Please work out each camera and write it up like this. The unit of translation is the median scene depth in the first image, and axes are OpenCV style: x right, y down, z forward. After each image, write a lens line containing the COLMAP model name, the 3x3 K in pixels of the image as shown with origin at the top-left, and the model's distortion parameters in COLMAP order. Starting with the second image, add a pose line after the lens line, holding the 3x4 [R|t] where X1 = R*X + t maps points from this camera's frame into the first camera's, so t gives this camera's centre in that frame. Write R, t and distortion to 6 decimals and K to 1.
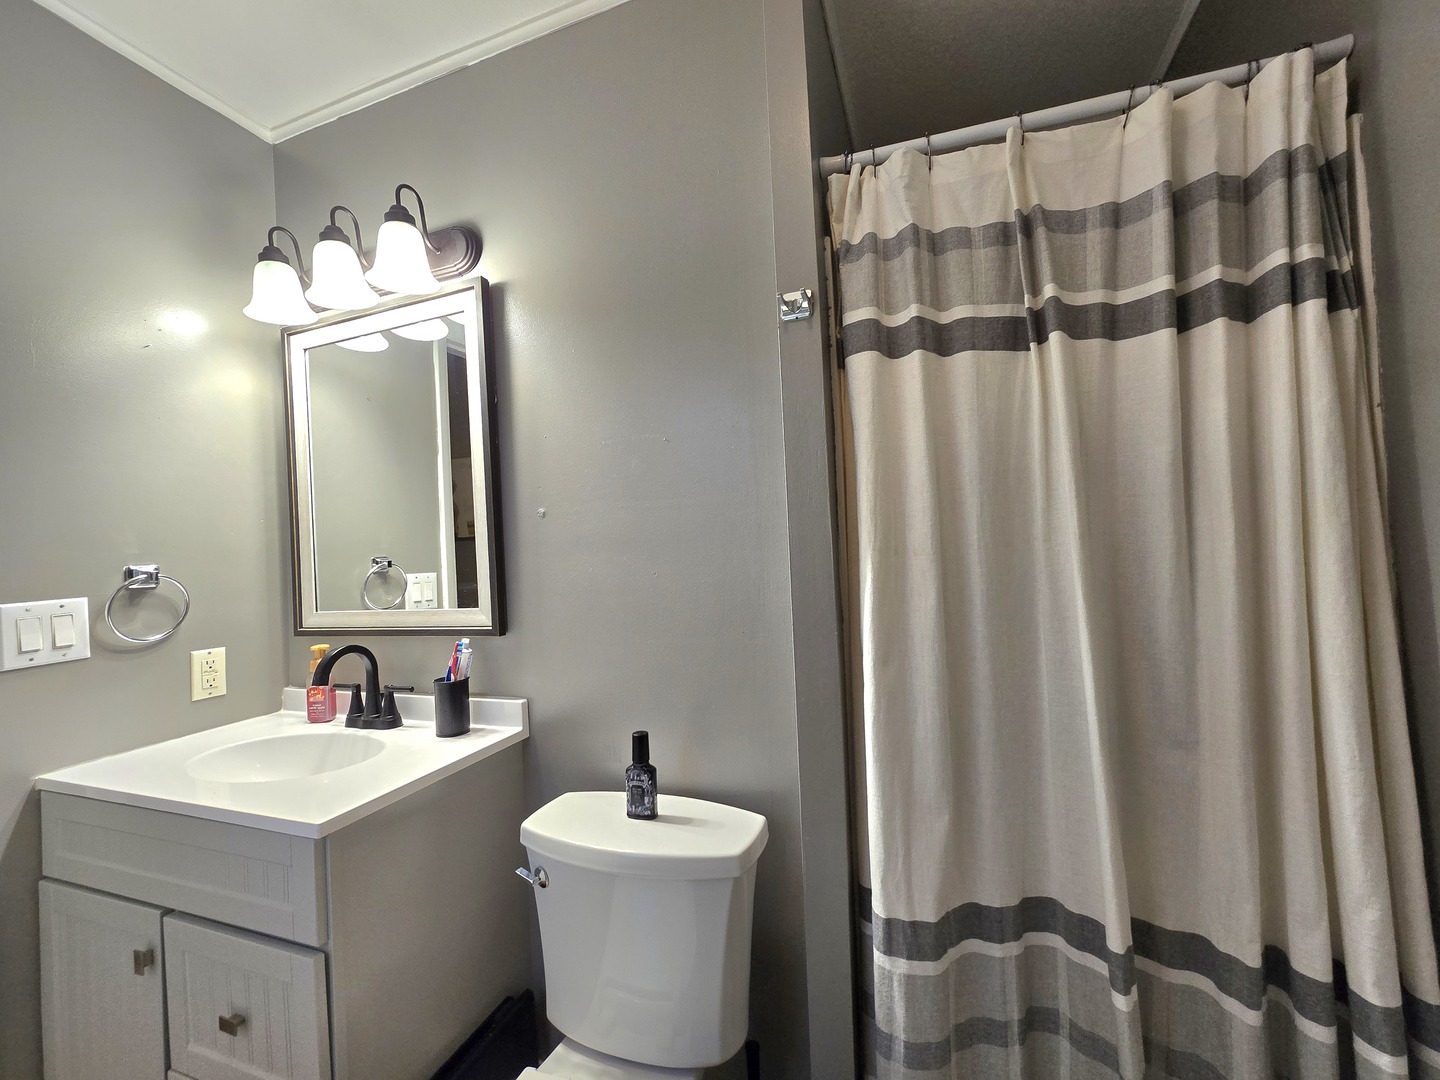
lens RADIAL K [[587.0, 0, 726.8], [0, 587.0, 537.9], [0, 0, 1]] dist [-0.000907, 0.000240]
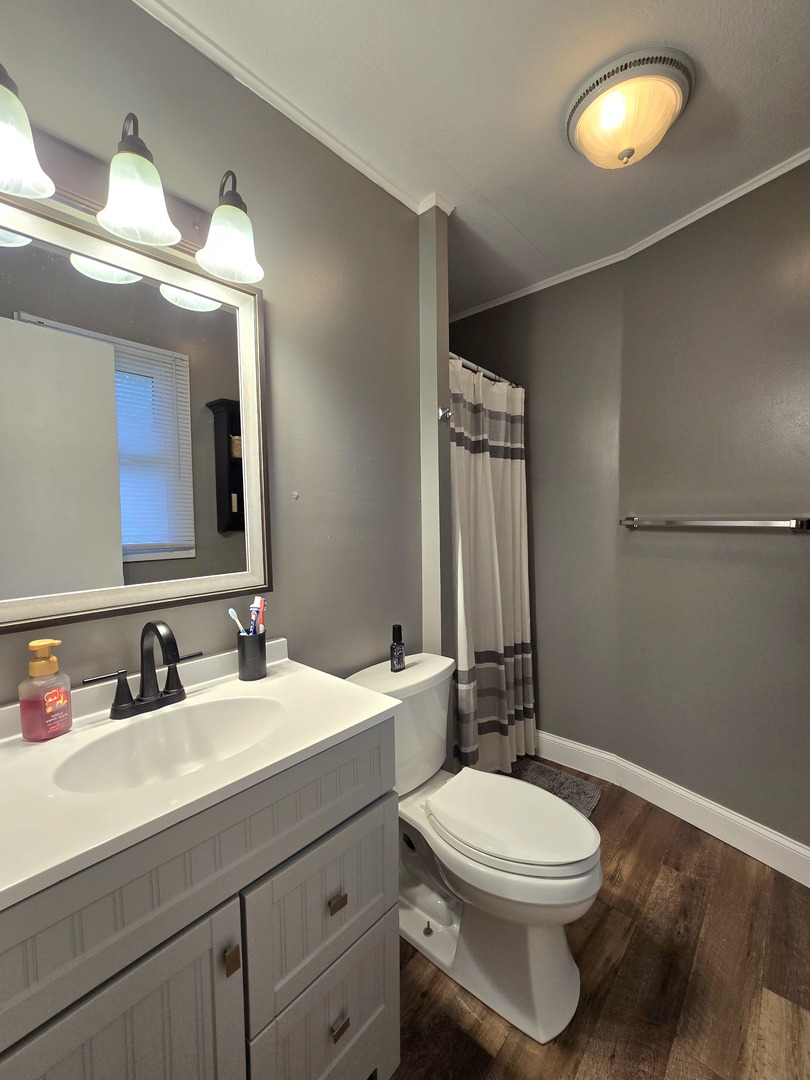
lens RADIAL K [[440.2, 0, 408.0], [0, 440.2, 545.4], [0, 0, 1]] dist [-0.000907, 0.000240]
pose [[0.381780, -0.023265, 0.923960, -1.467698], [-0.021690, 0.999182, 0.034122, 0.039788], [-0.923999, -0.033068, 0.380963, 0.484876]]
